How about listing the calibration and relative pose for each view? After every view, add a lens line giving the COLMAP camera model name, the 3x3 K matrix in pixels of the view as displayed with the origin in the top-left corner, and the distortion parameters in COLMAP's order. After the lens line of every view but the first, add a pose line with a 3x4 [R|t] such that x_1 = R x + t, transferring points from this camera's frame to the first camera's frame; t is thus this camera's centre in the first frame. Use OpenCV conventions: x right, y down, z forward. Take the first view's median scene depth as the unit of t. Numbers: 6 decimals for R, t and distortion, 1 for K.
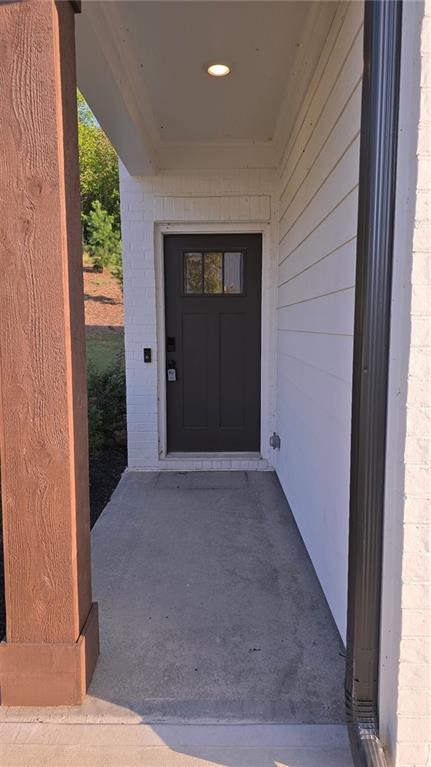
lens RADIAL K [[527.3, 0, 215.5], [0, 527.3, 383.5], [0, 0, 1]] dist [0.040428, -0.001258]
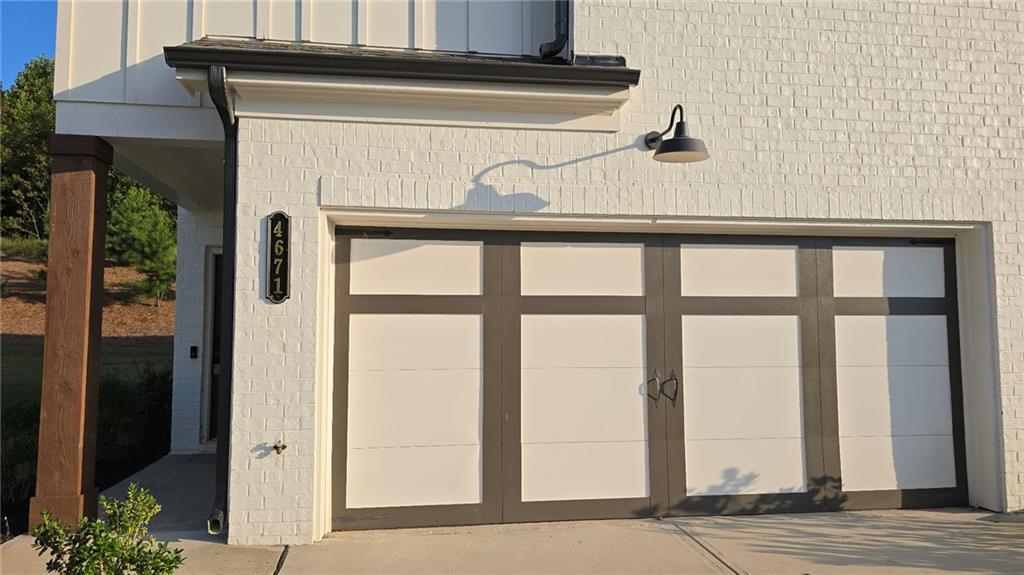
lens RADIAL K [[689.4, 0, 512.0], [0, 689.4, 287.5], [0, 0, 1]] dist [0.004979, 0.000493]
pose [[0.985684, 0.018719, 0.167561, 0.318833], [0.012376, 0.983105, -0.182626, 0.096979], [-0.168149, 0.182085, 0.968799, -0.667704]]
